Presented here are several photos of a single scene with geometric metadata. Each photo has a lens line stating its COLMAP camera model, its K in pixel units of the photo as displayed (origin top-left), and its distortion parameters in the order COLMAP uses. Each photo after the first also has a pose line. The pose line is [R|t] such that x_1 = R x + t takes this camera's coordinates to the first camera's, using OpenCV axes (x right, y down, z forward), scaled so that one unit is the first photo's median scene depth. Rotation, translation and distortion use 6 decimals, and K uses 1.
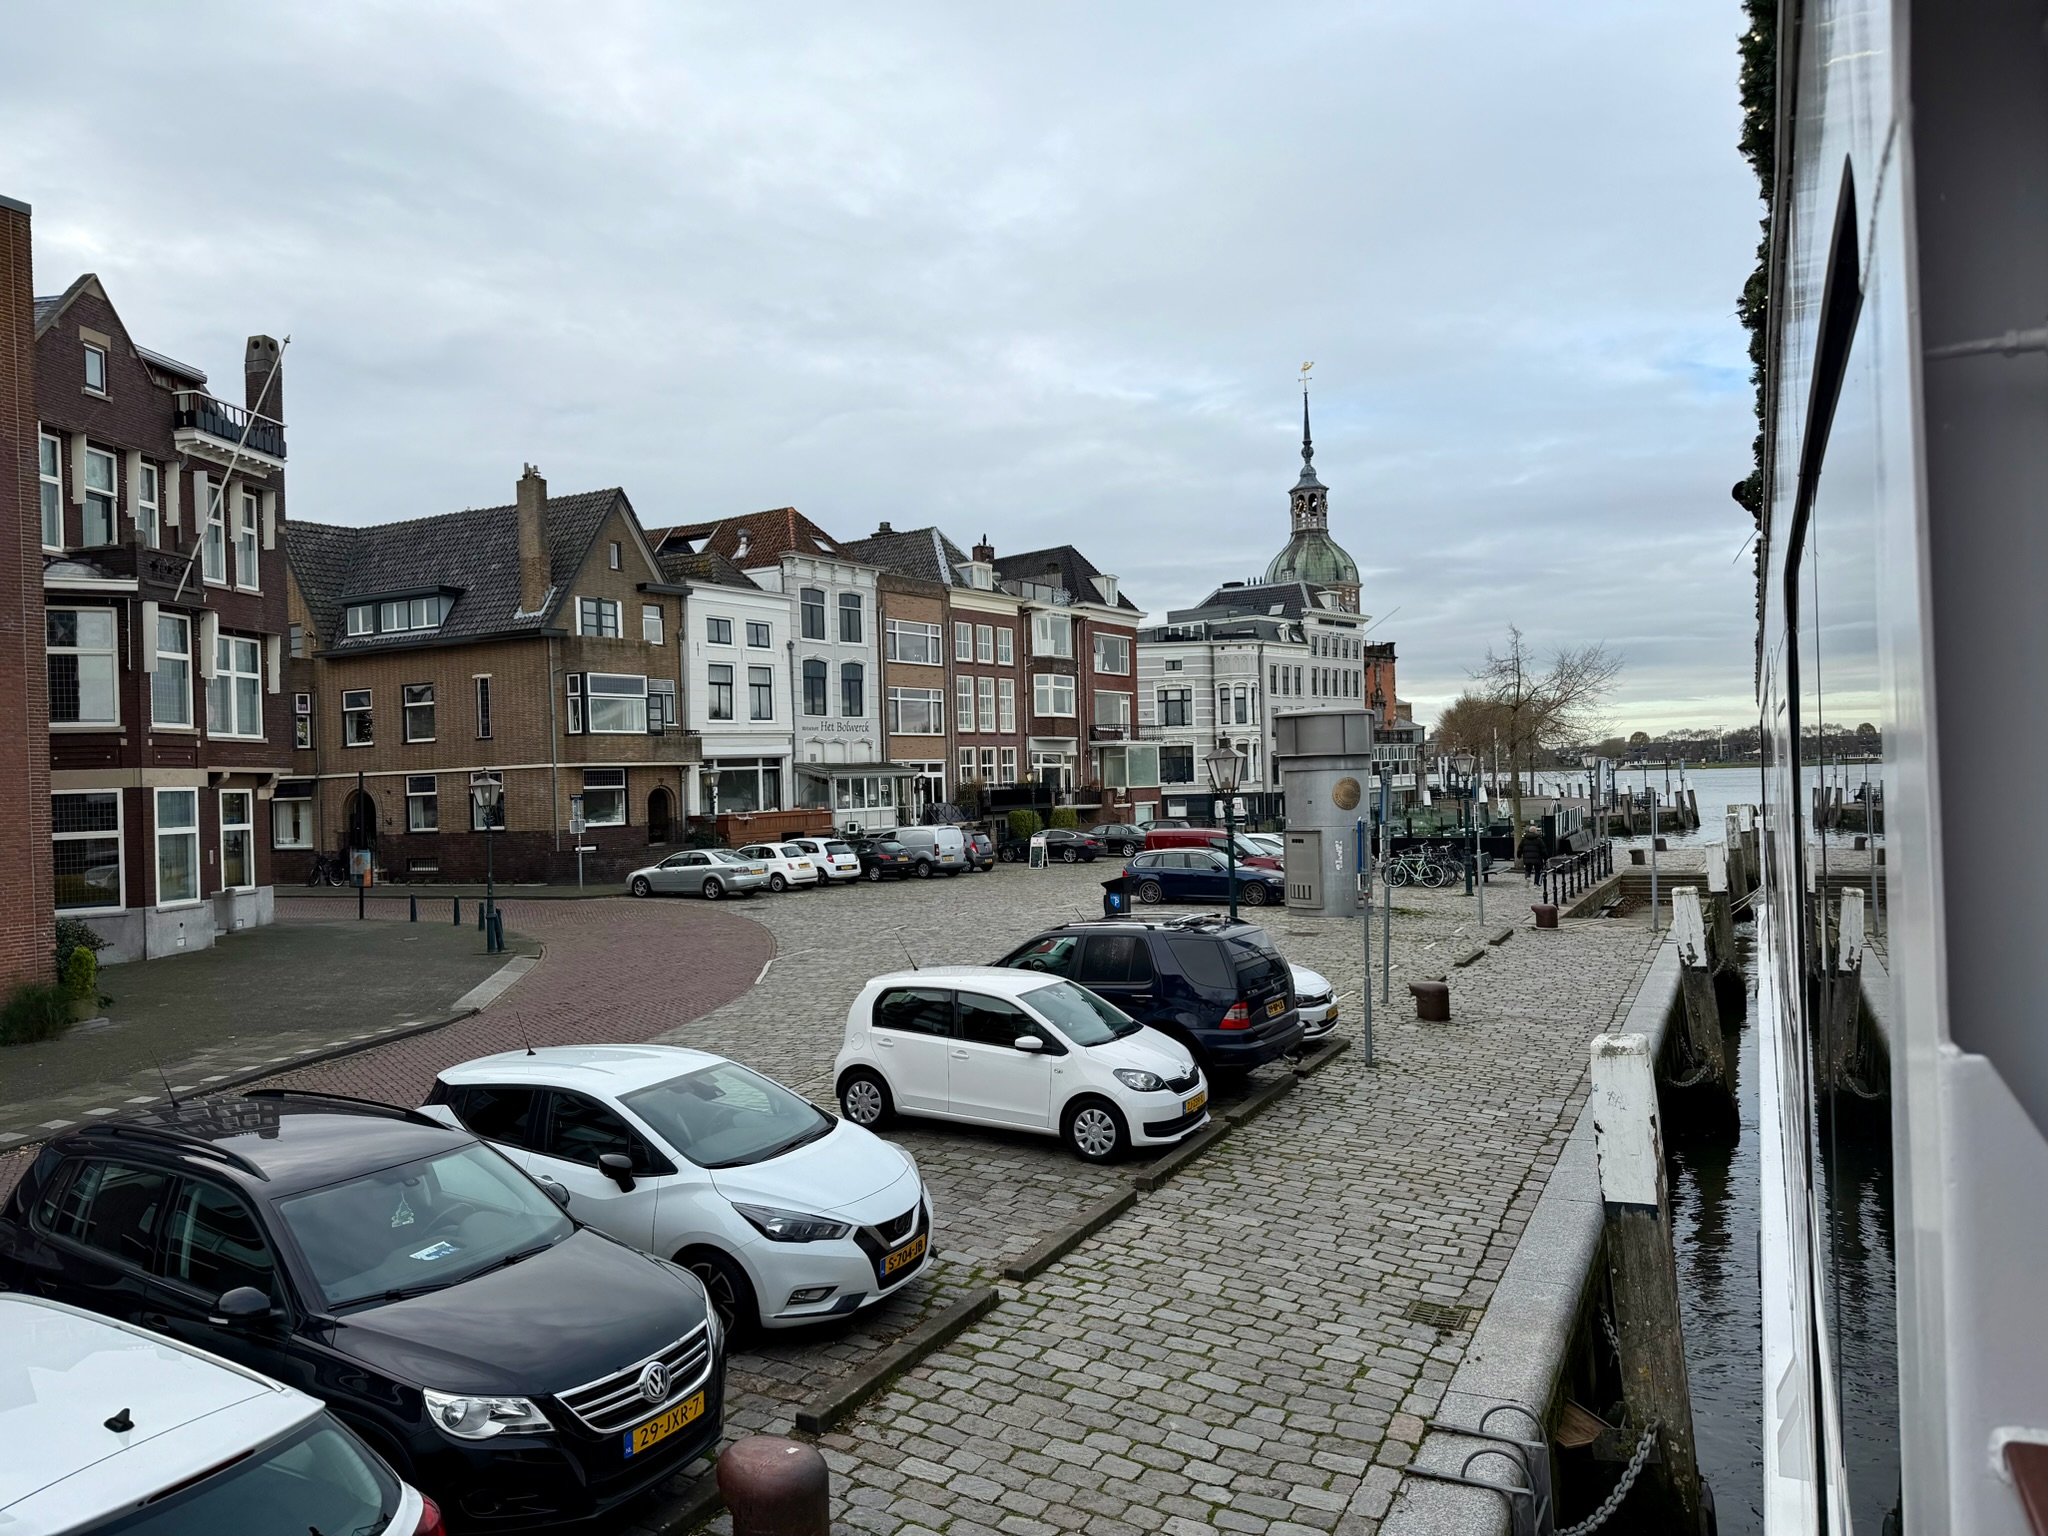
lens RADIAL K [[1432.4, 0, 1024.0], [0, 1432.4, 768.0], [0, 0, 1]] dist [-0.001244, -0.001398]
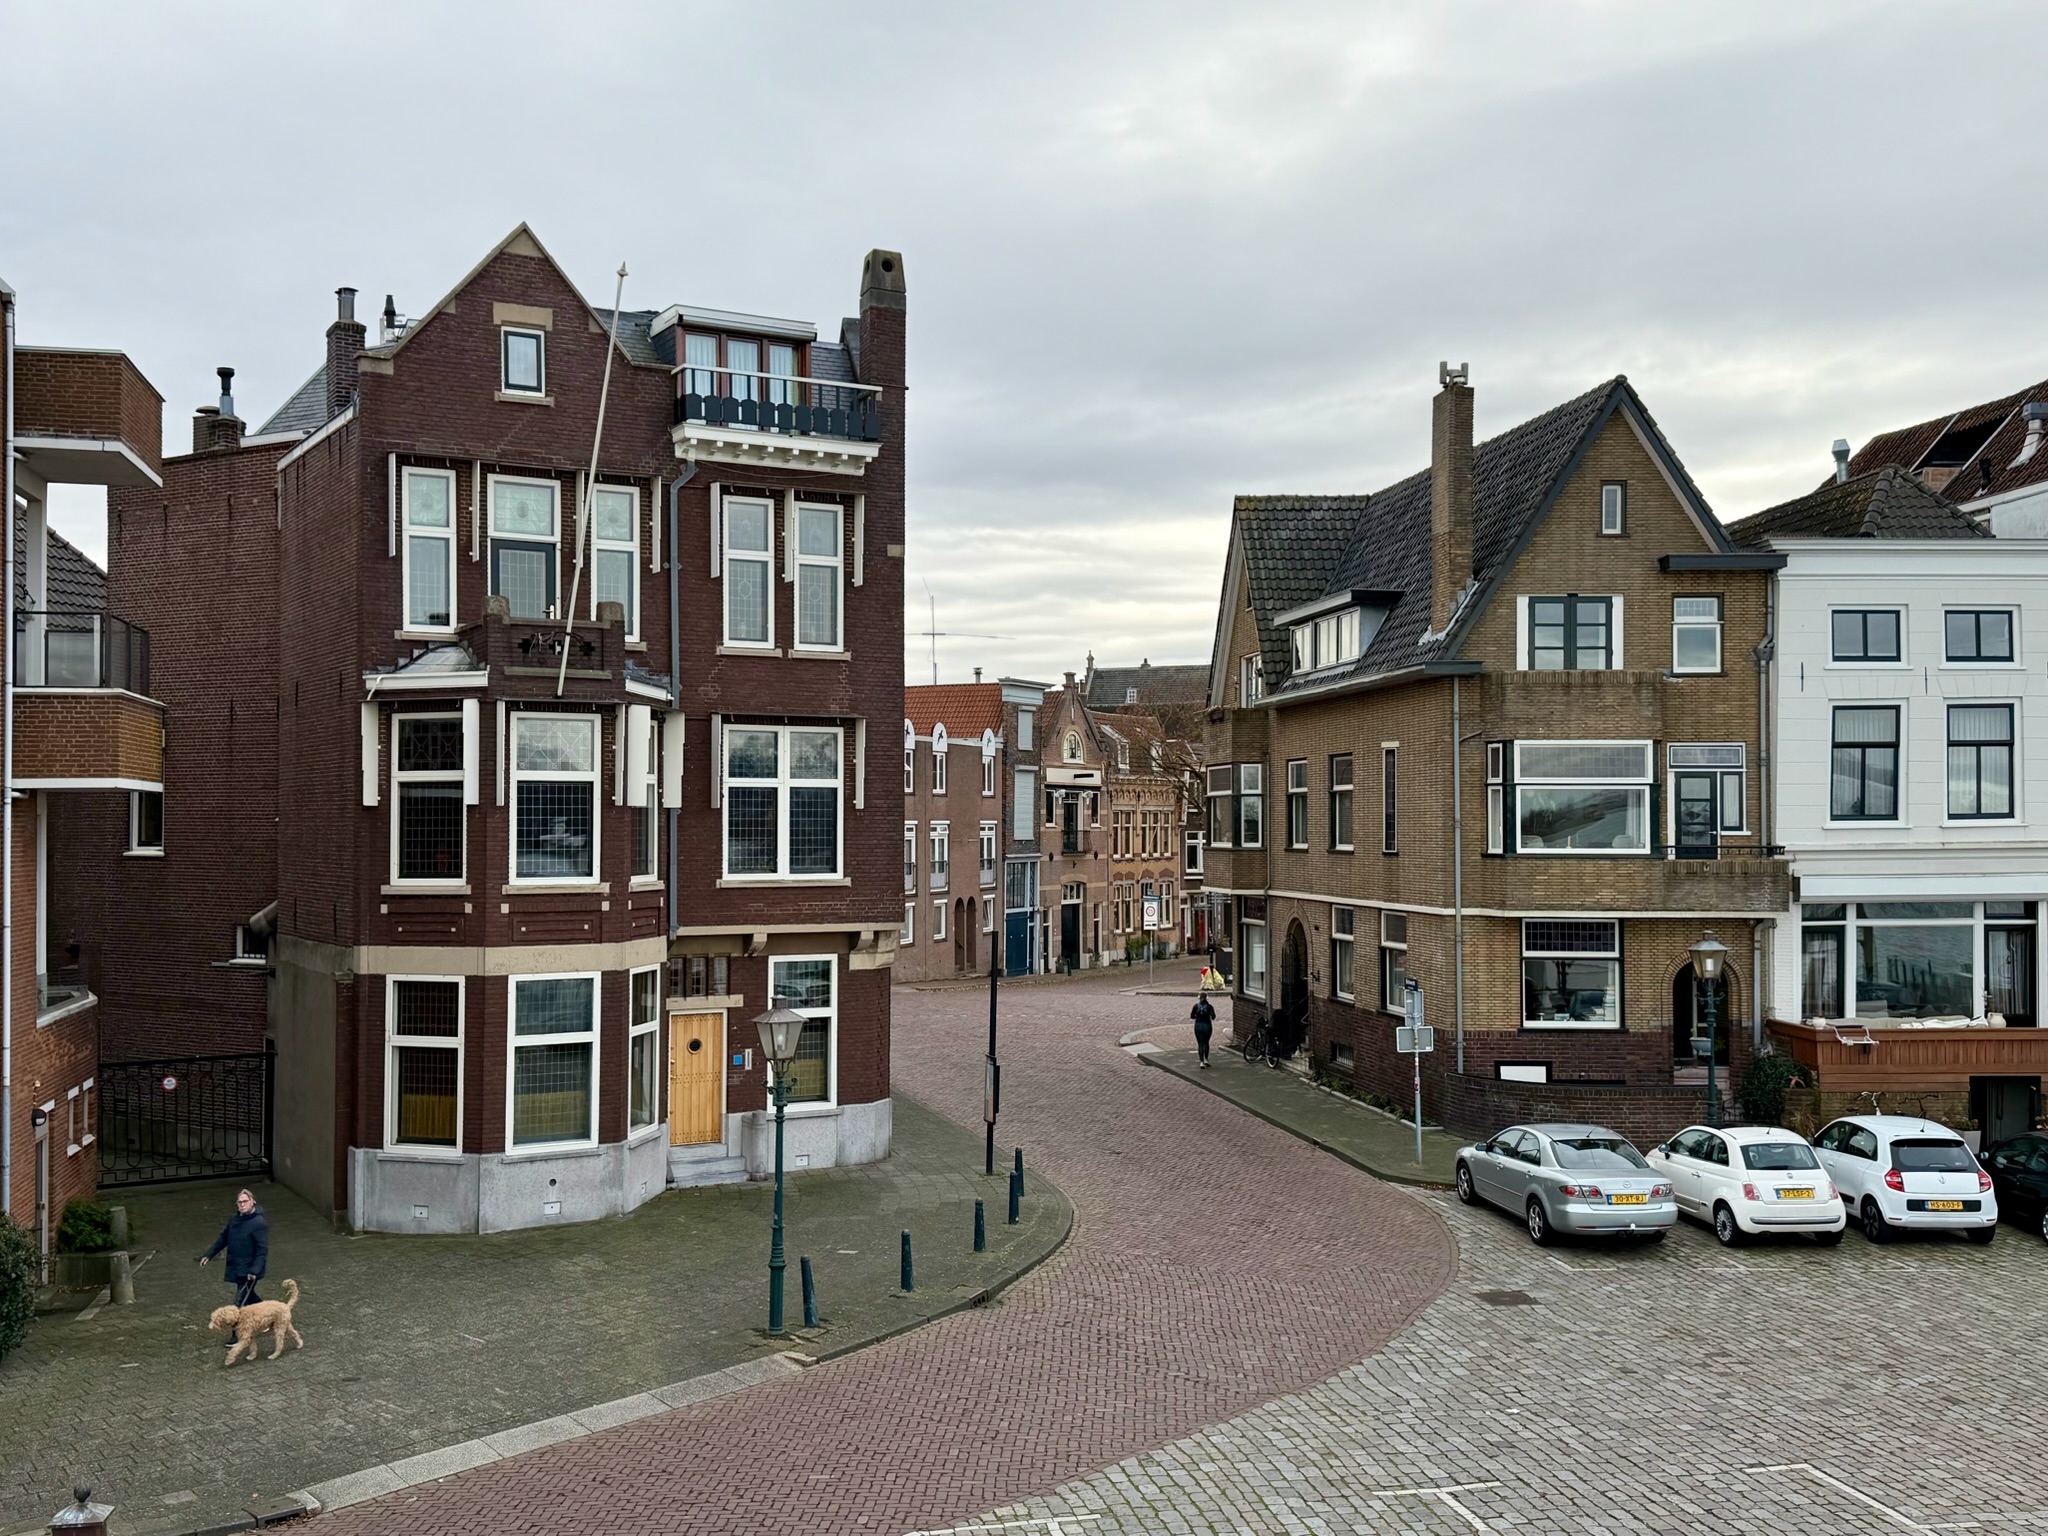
lens RADIAL K [[2034.0, 0, 1021.8], [0, 2034.0, 790.8], [0, 0, 1]] dist [0.225714, -0.496989]
pose [[0.583638, 0.015728, -0.811862, 0.207496], [-0.006990, 0.999873, 0.014345, -0.057555], [0.811984, -0.002698, 0.583673, 0.406084]]
